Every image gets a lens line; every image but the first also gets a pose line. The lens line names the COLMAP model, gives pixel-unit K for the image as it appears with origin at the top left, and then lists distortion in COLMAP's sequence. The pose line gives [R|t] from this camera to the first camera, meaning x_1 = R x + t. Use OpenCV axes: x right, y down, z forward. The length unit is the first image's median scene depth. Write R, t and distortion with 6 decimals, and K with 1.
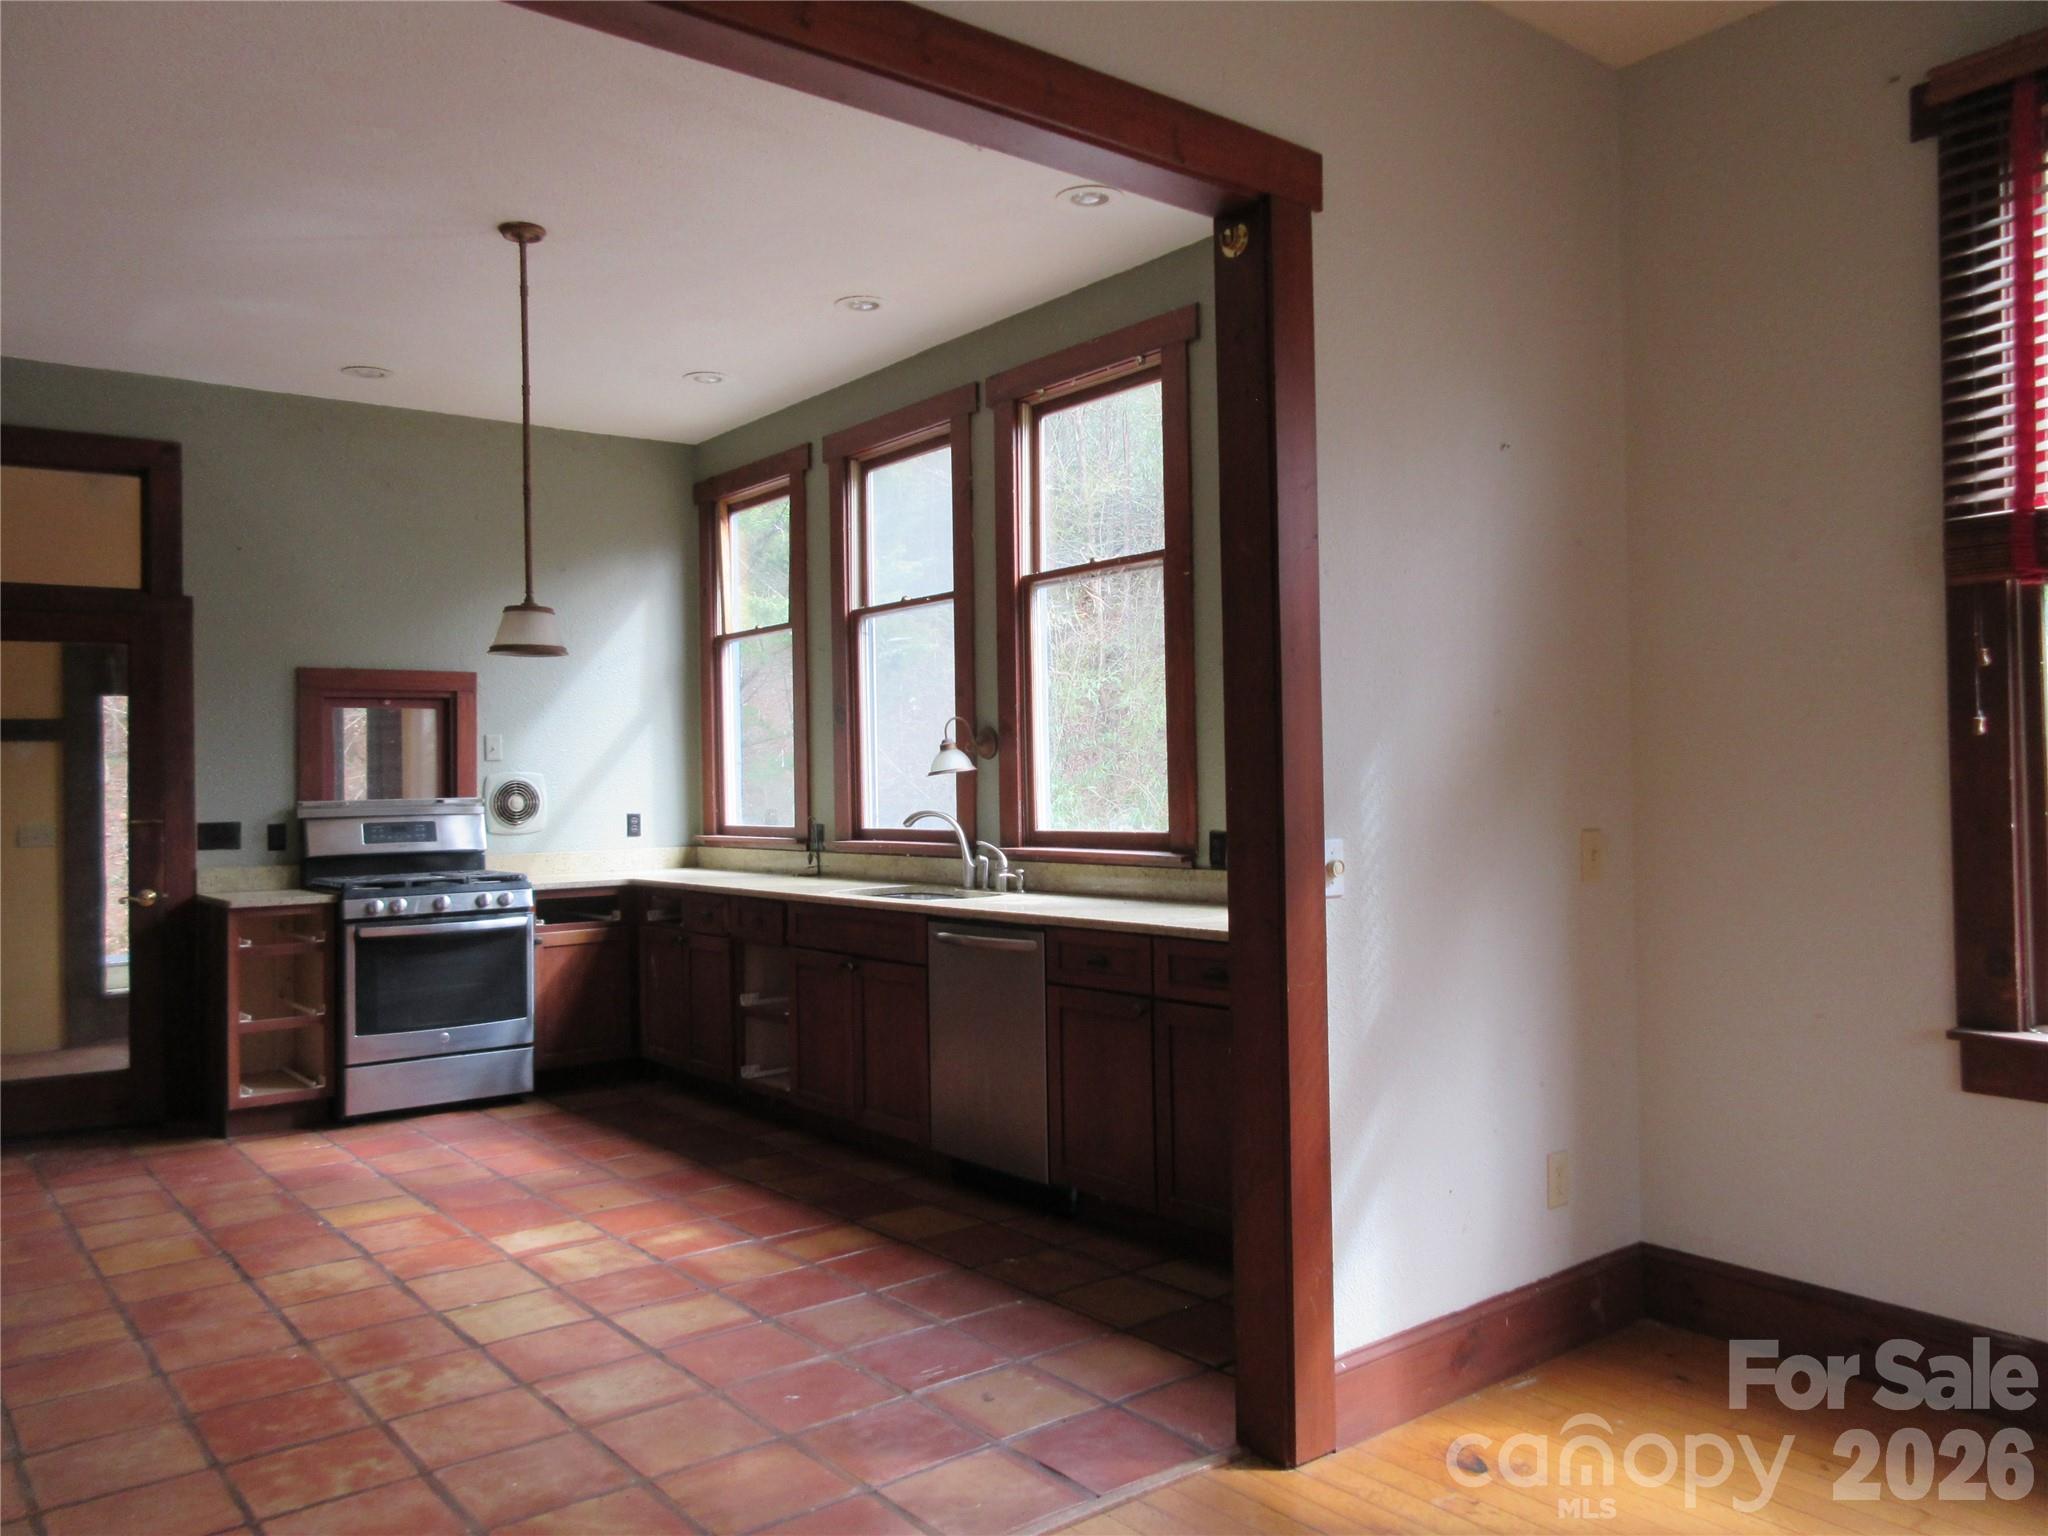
lens RADIAL K [[1514.1, 0, 1020.1], [0, 1514.1, 758.4], [0, 0, 1]] dist [0.002911, -0.001982]
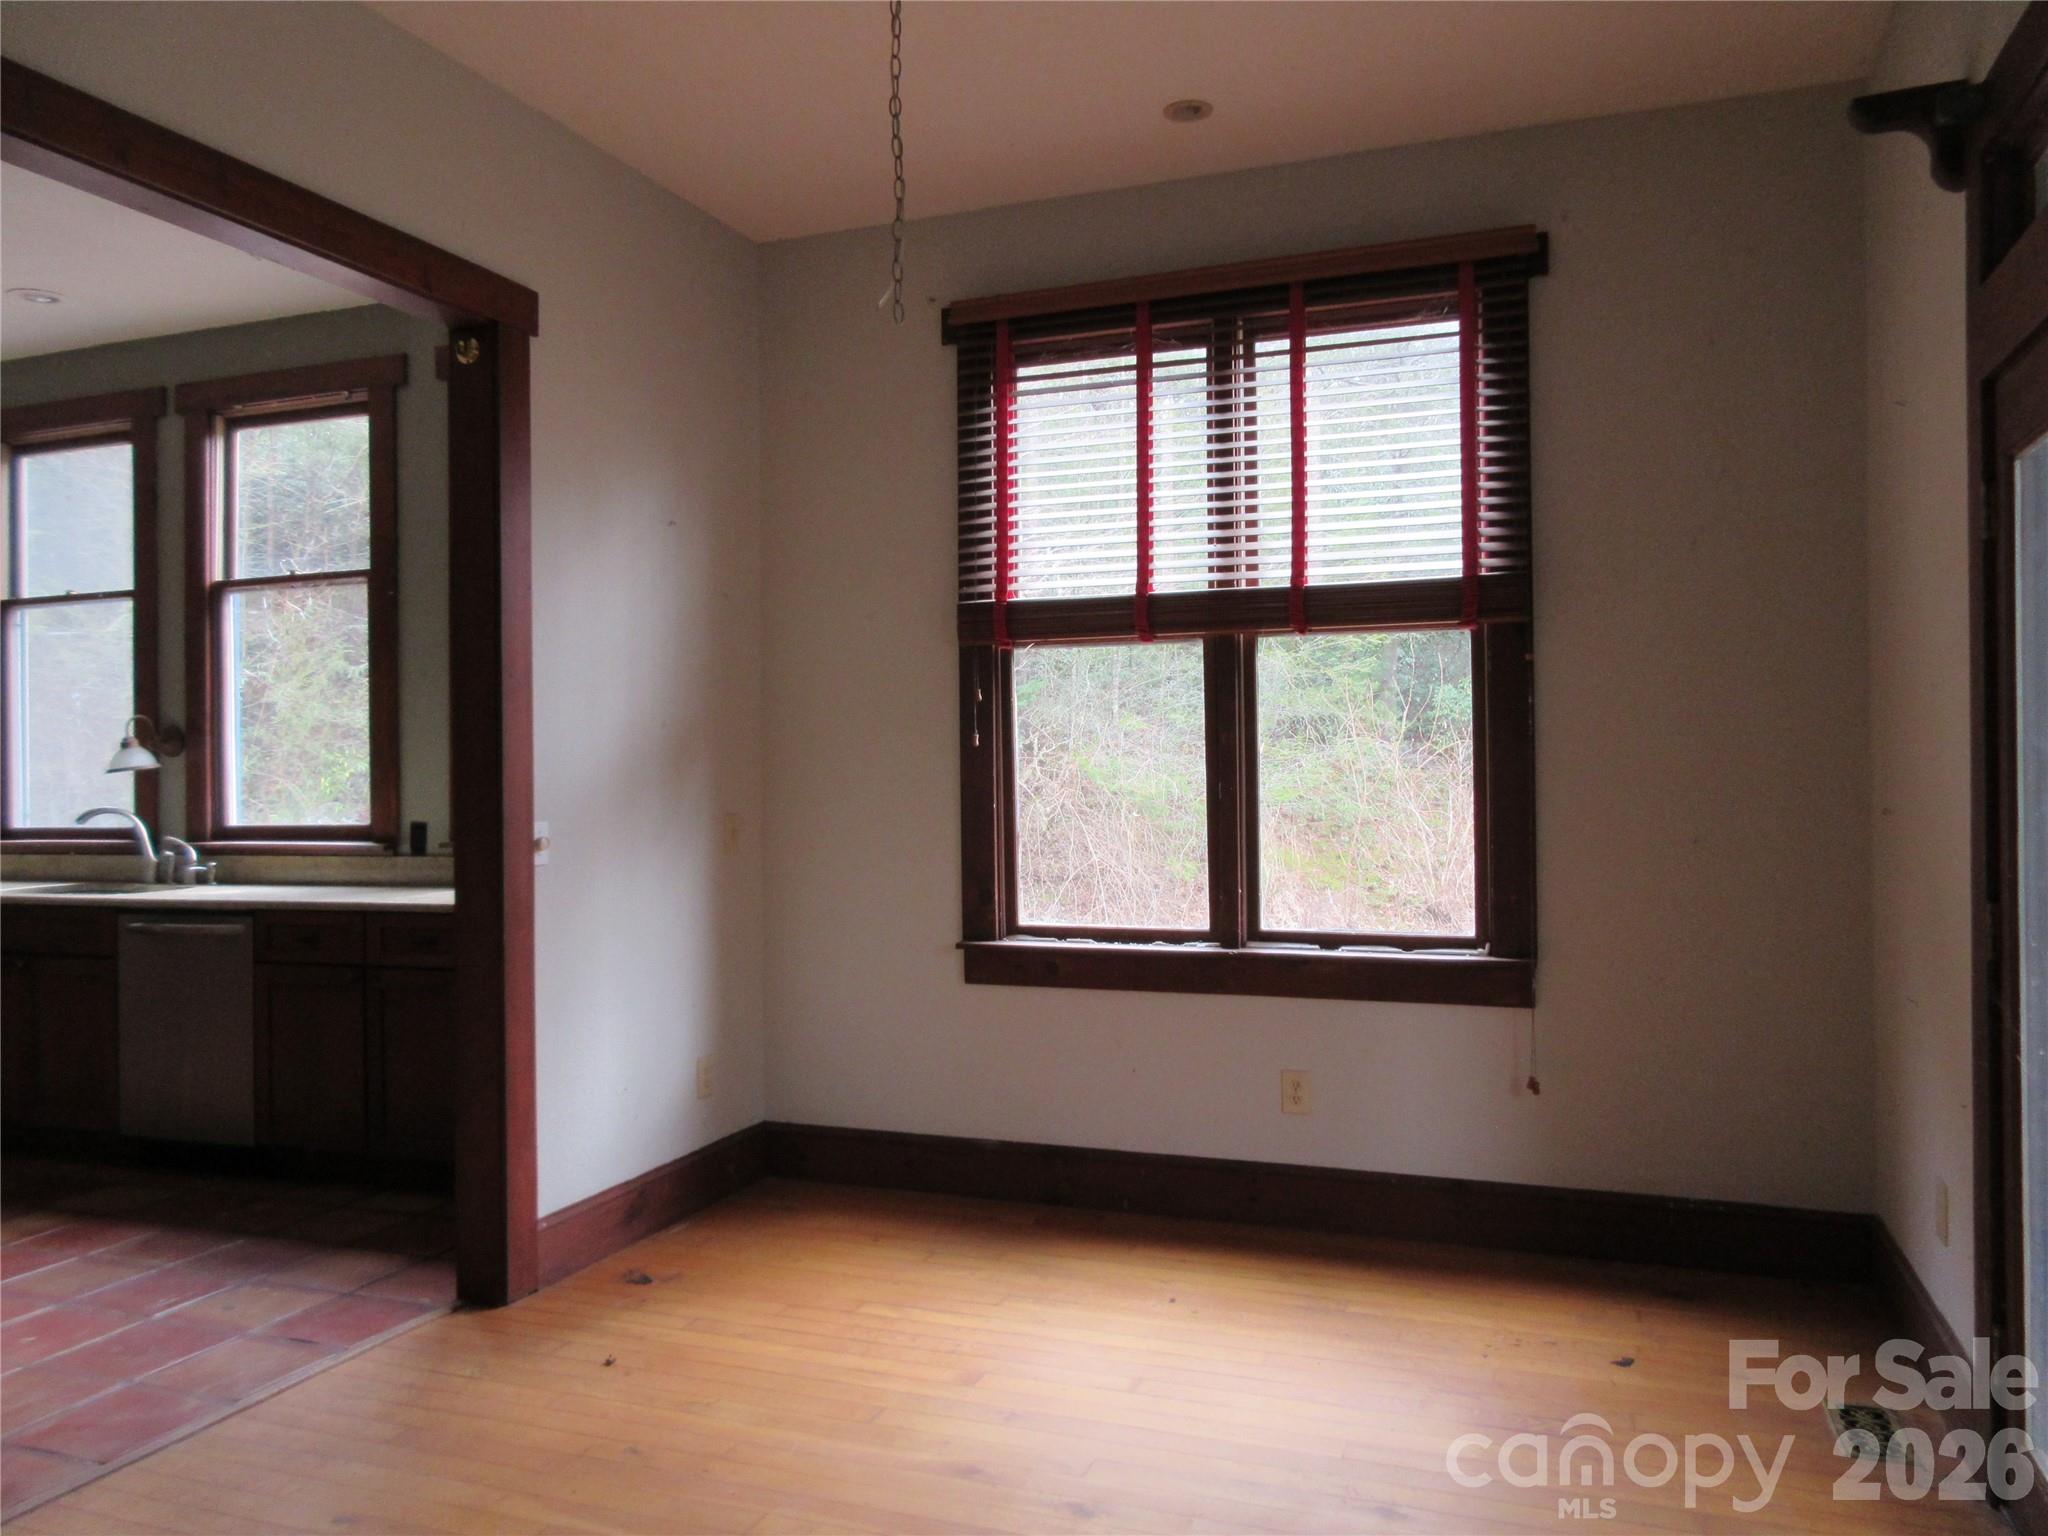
lens RADIAL K [[1497.8, 0, 1018.8], [0, 1497.8, 744.0], [0, 0, 1]] dist [-0.001165, -0.005920]
pose [[0.855267, 0.013386, 0.518014, -0.058816], [-0.007773, 0.999885, -0.013005, 0.000808], [-0.518129, 0.007096, 0.855273, -0.168361]]
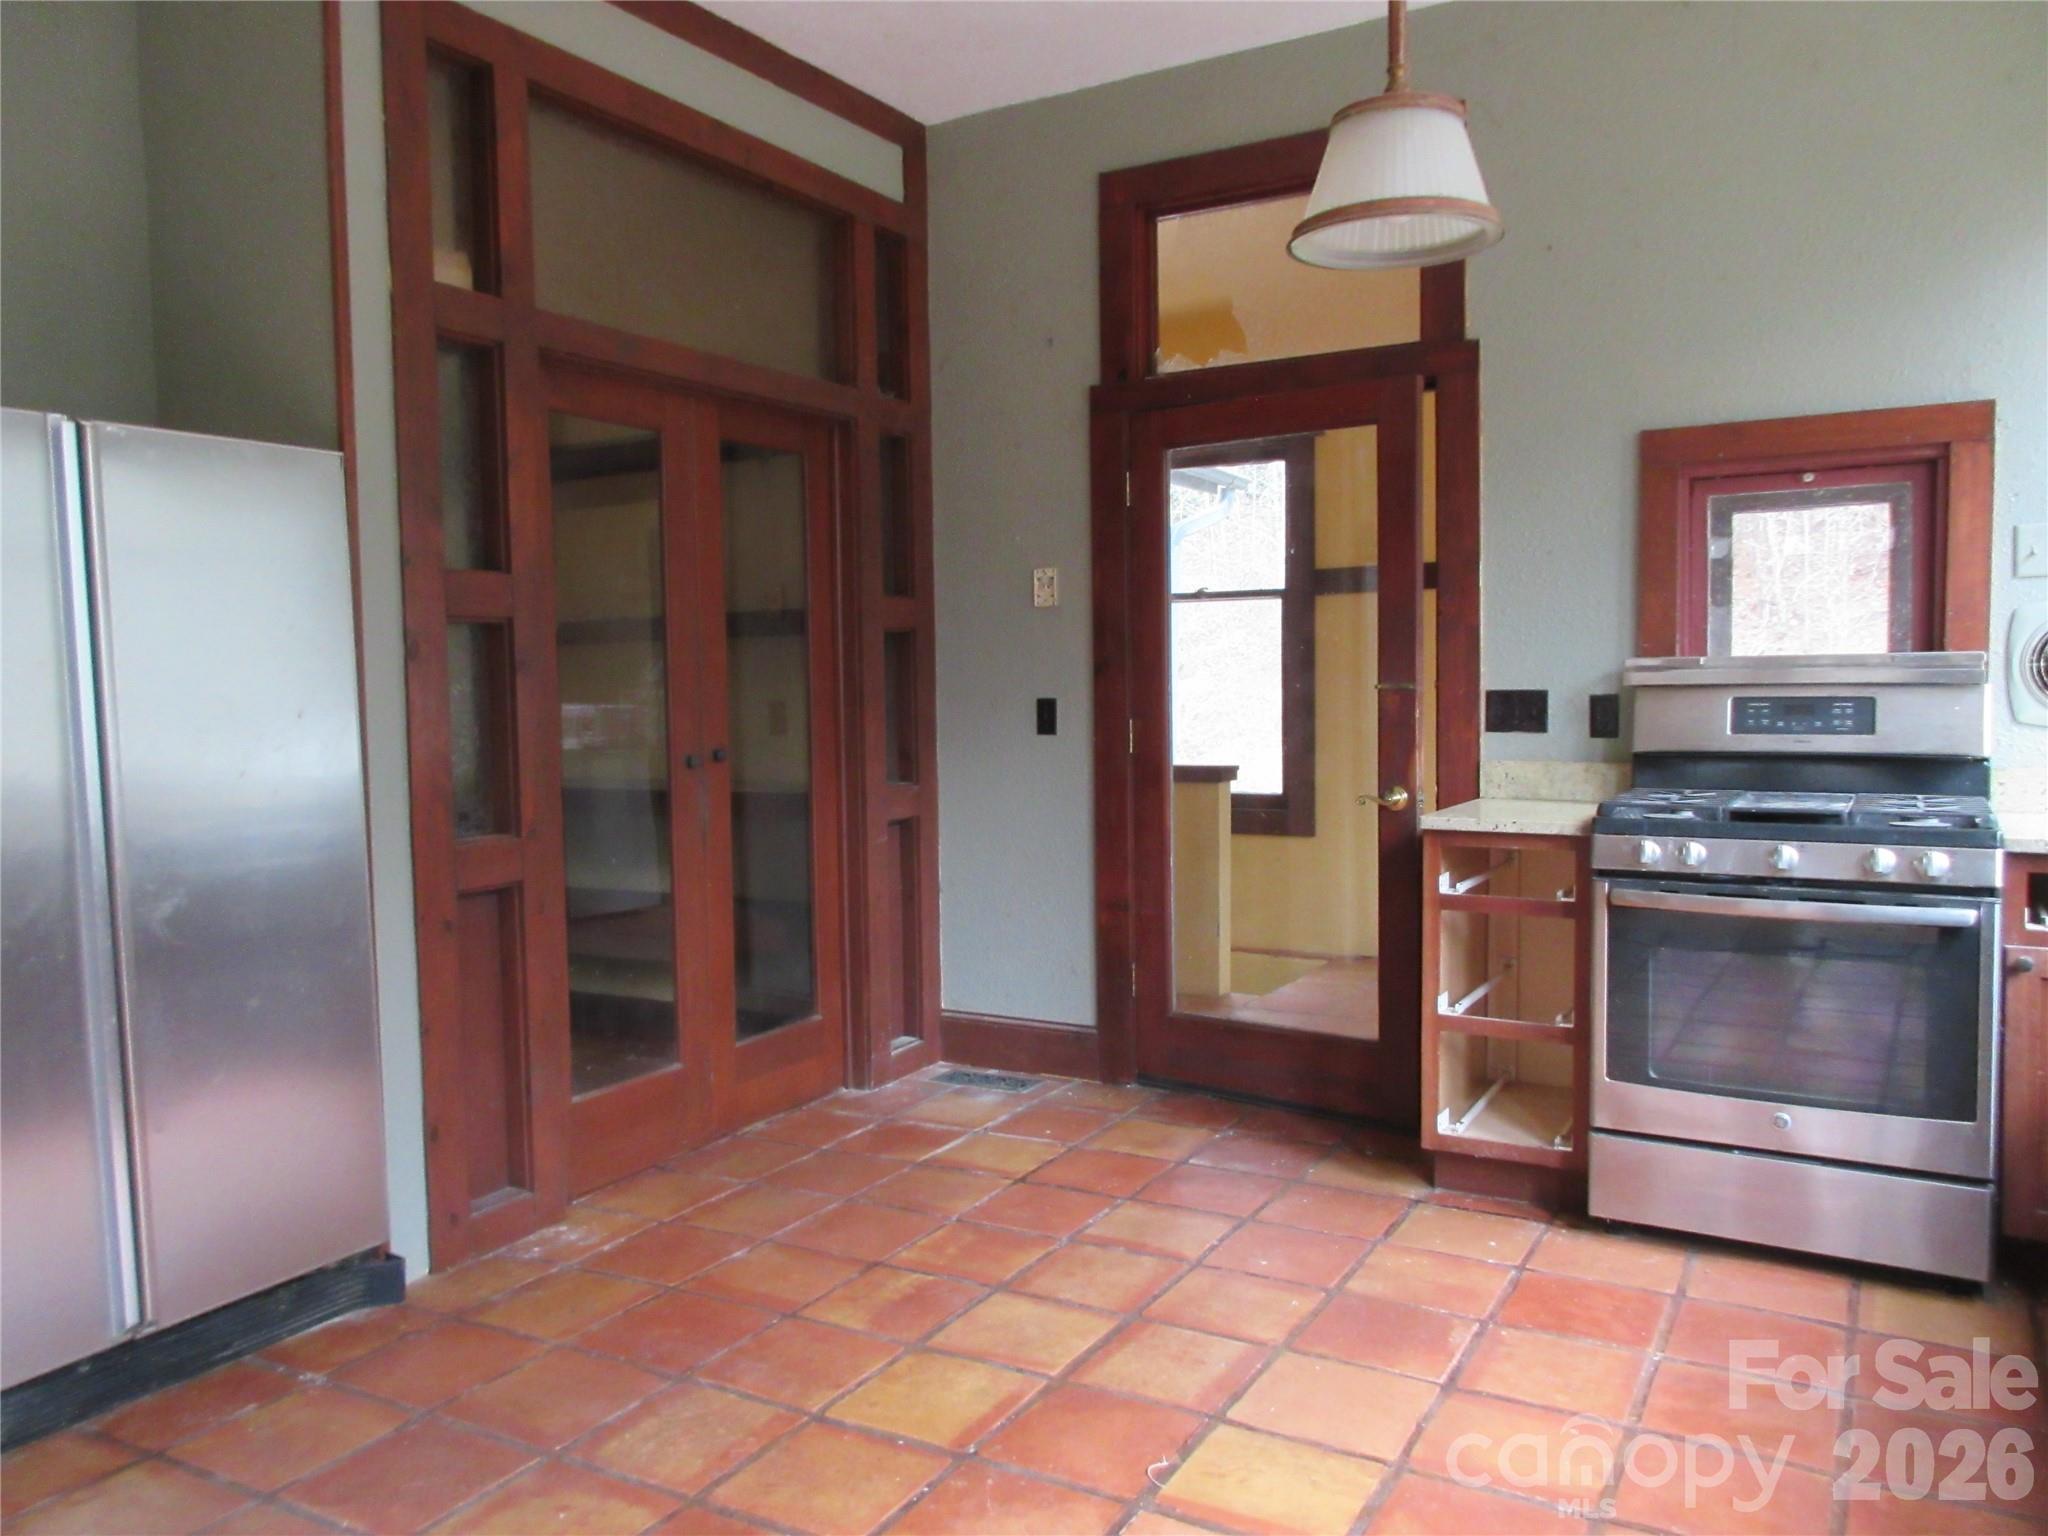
lens RADIAL K [[1527.7, 0, 1024.0], [0, 1527.7, 768.0], [0, 0, 1]] dist [0.001600, 0.000435]
pose [[0.378298, 0.070379, -0.923005, -0.009568], [0.019182, 0.996296, 0.083829, 0.019713], [0.925485, -0.049417, 0.375546, 0.649058]]
